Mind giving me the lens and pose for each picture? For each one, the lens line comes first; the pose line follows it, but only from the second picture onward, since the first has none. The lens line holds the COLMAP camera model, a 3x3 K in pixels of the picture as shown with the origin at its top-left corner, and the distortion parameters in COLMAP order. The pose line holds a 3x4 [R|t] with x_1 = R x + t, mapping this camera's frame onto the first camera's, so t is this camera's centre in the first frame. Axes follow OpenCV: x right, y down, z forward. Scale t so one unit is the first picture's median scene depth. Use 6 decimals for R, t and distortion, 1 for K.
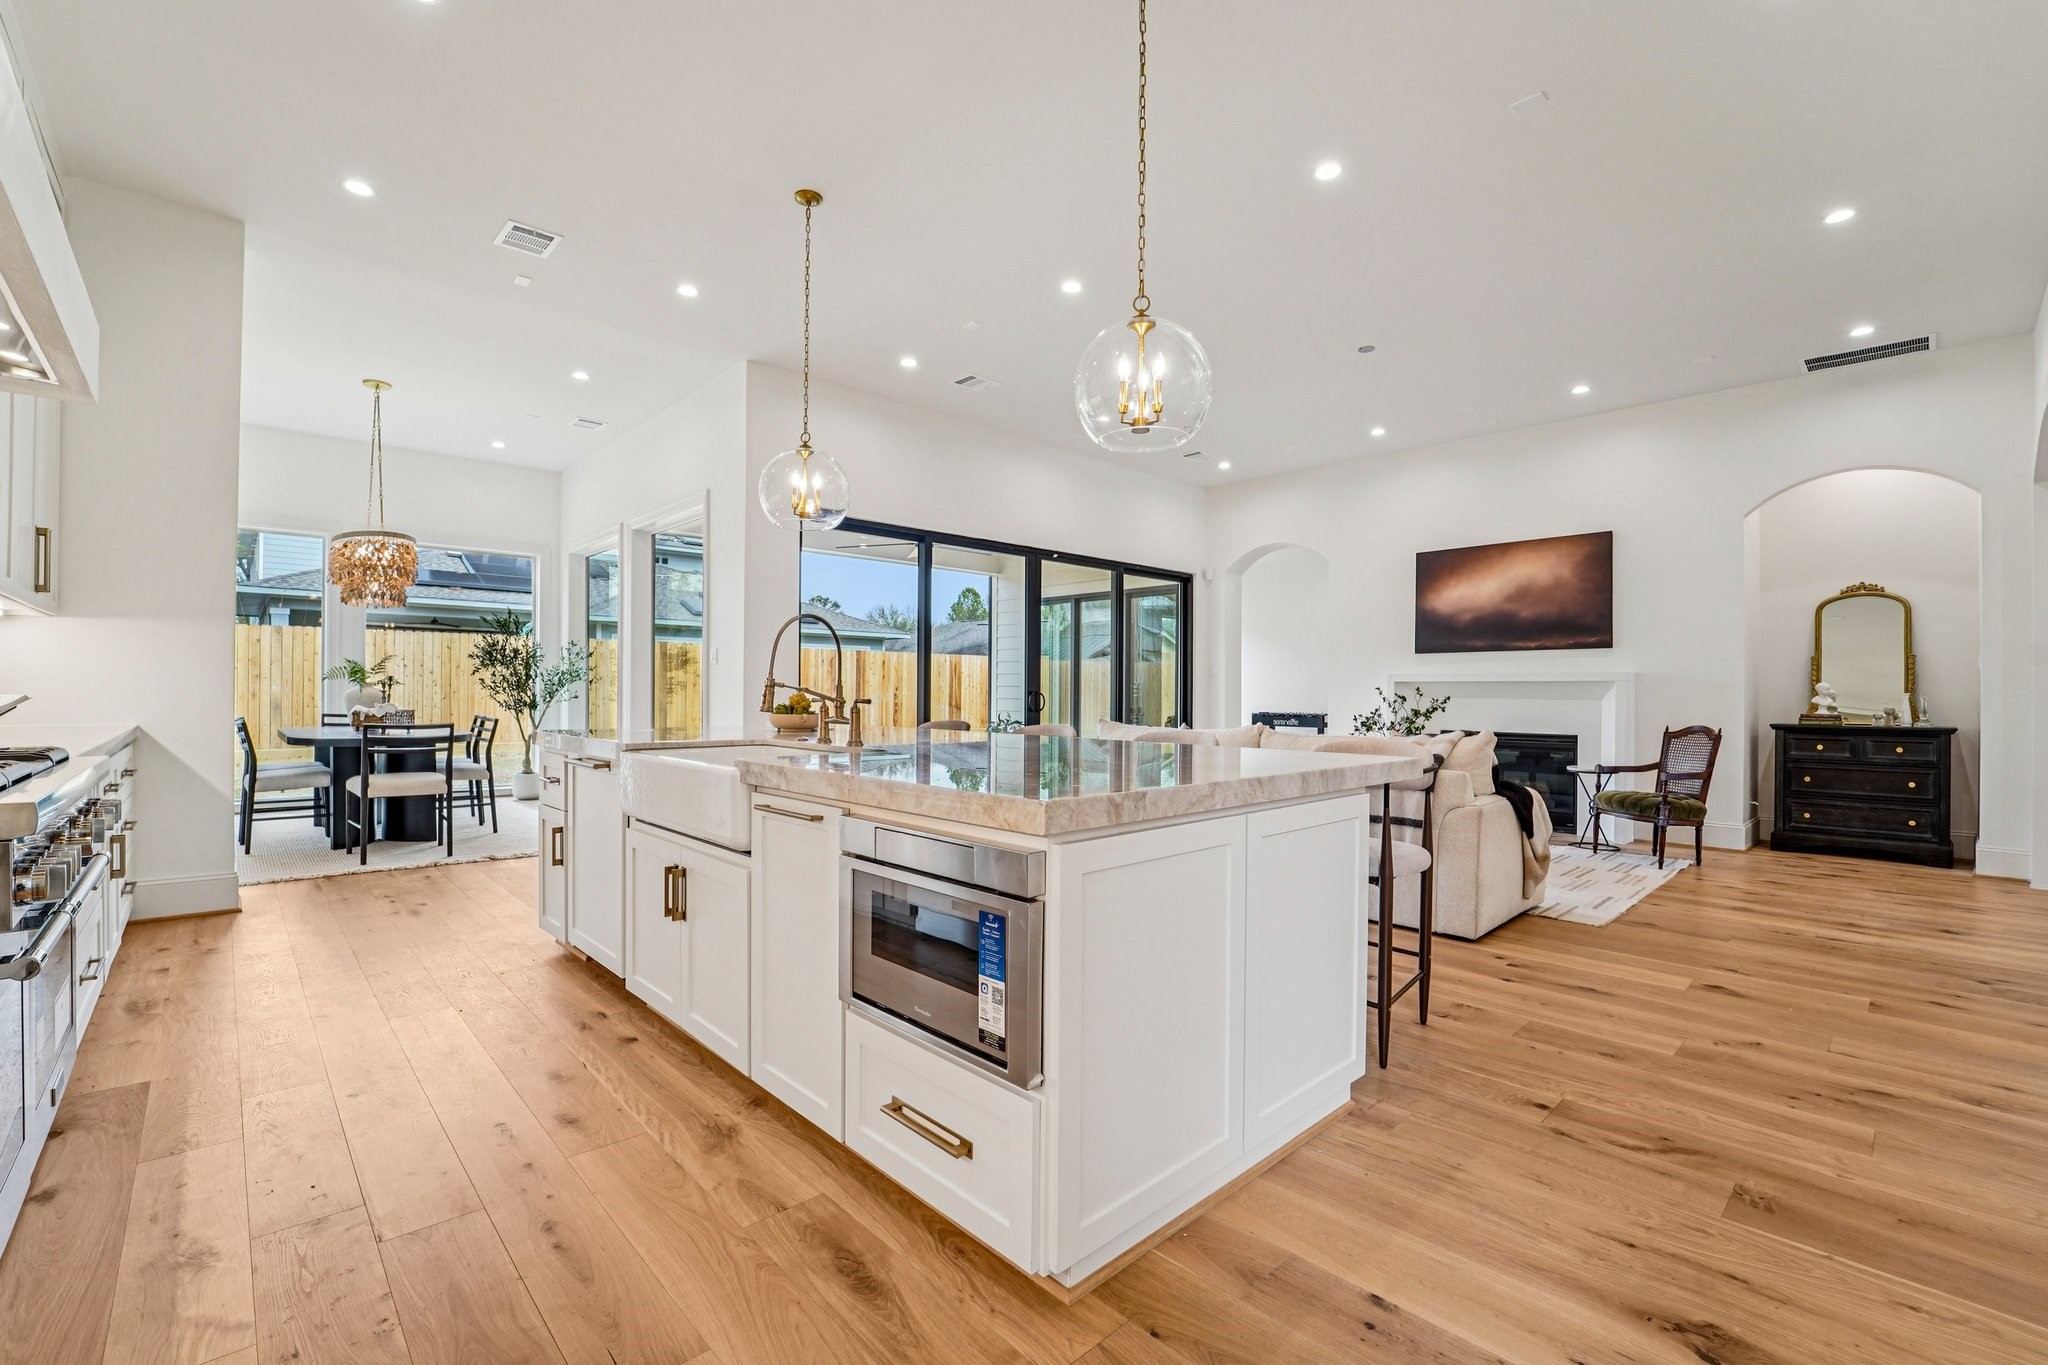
lens RADIAL K [[867.2, 0, 995.4], [0, 867.2, 702.0], [0, 0, 1]] dist [-0.018912, -0.000085]
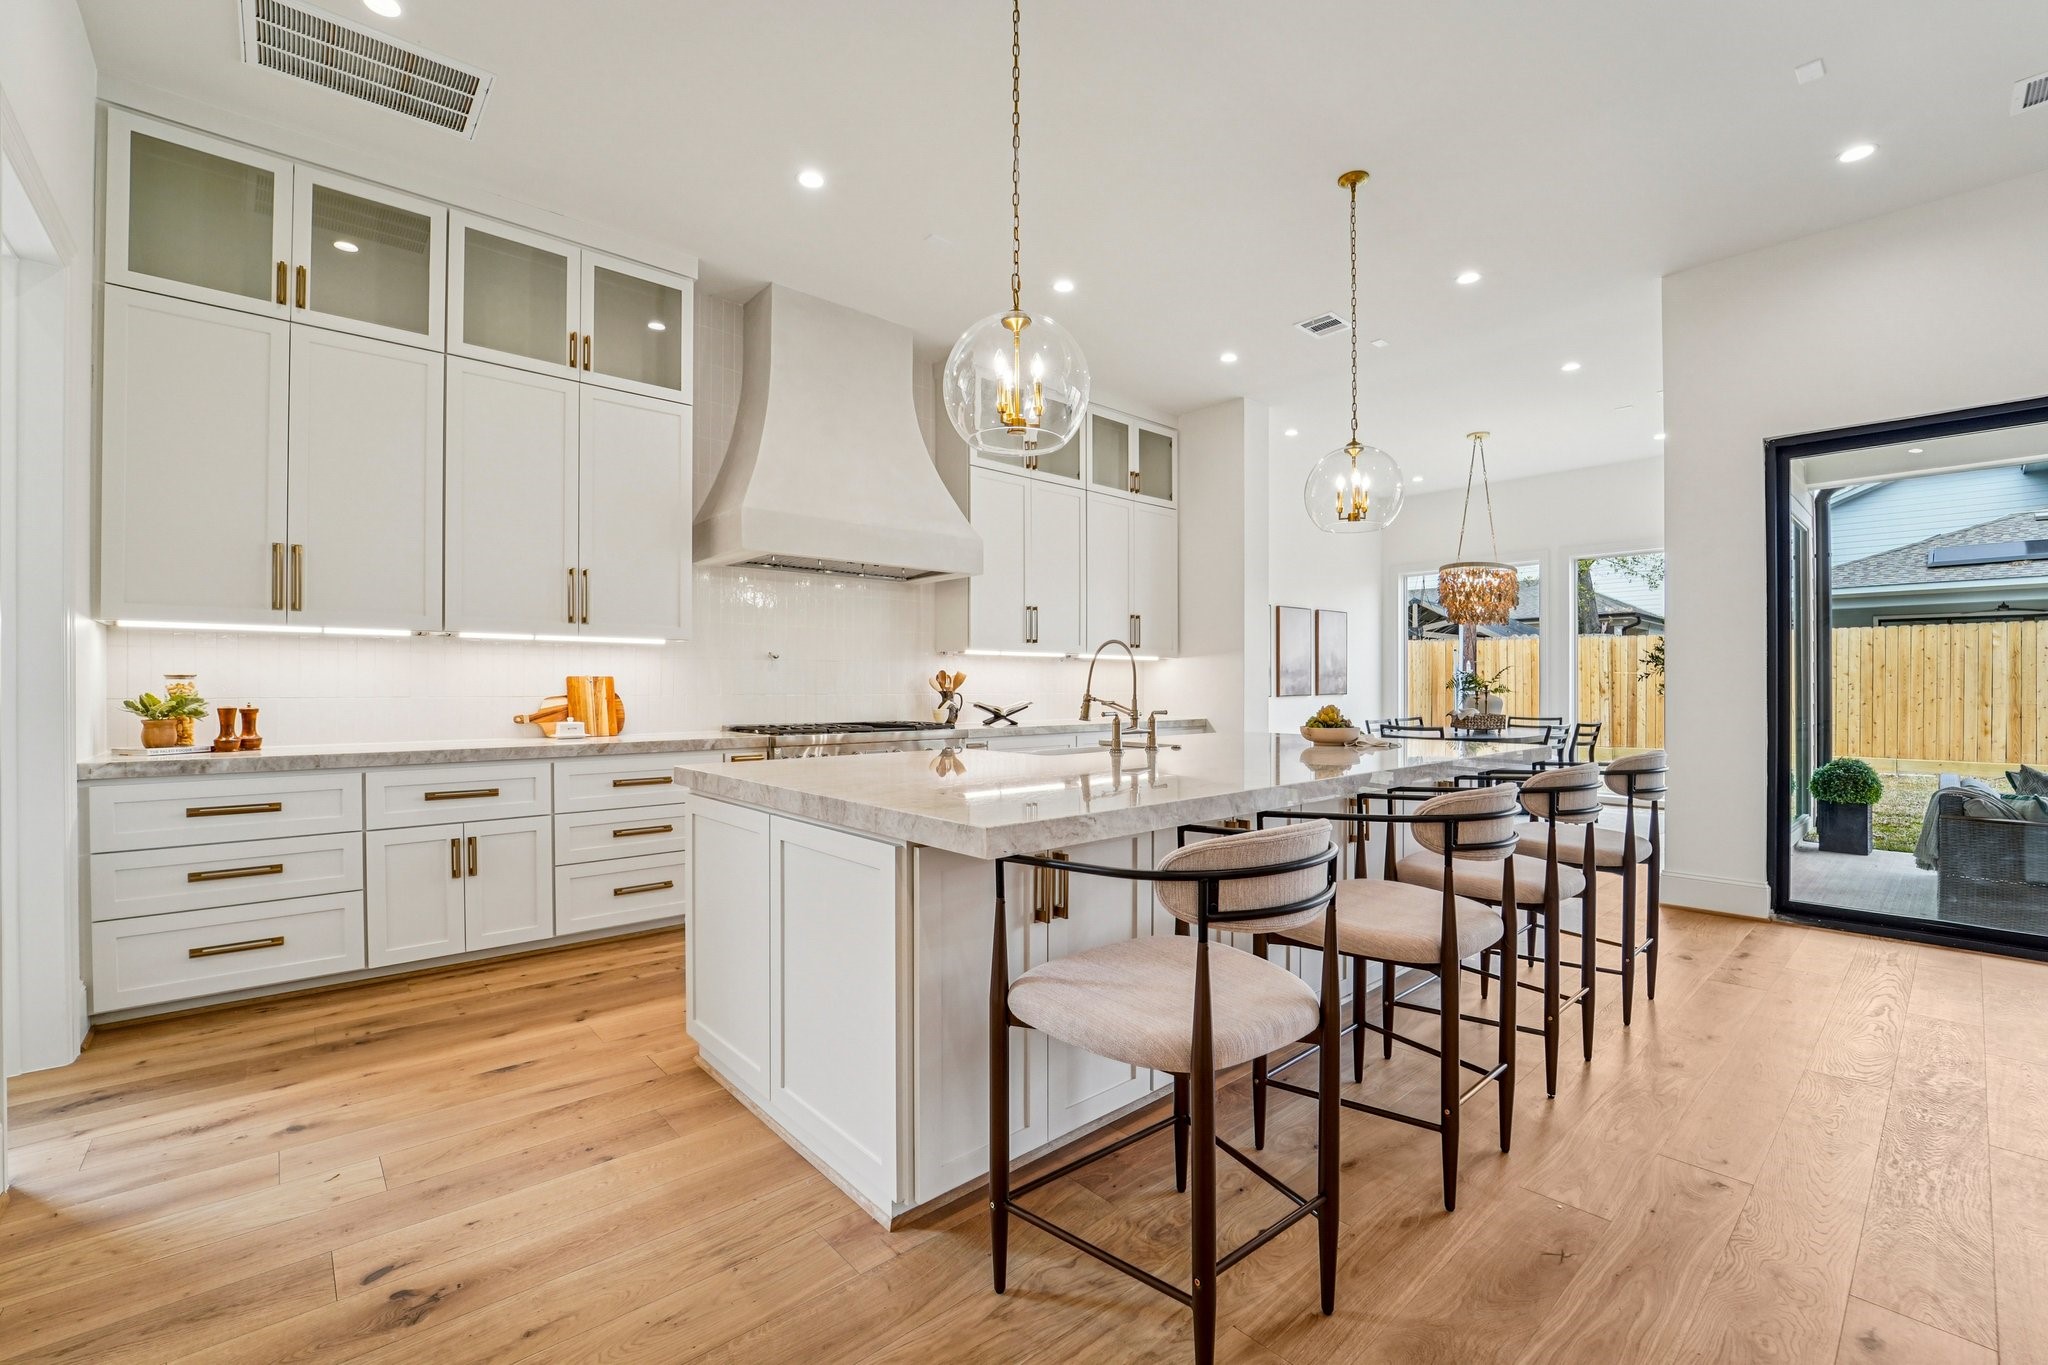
lens RADIAL K [[844.6, 0, 1024.0], [0, 844.6, 682.5], [0, 0, 1]] dist [-0.024163, 0.000086]
pose [[-0.001928, -0.015806, -0.999873, 0.457814], [-0.010439, 0.999821, -0.015785, -0.010341], [0.999944, 0.010407, -0.002092, 0.427681]]
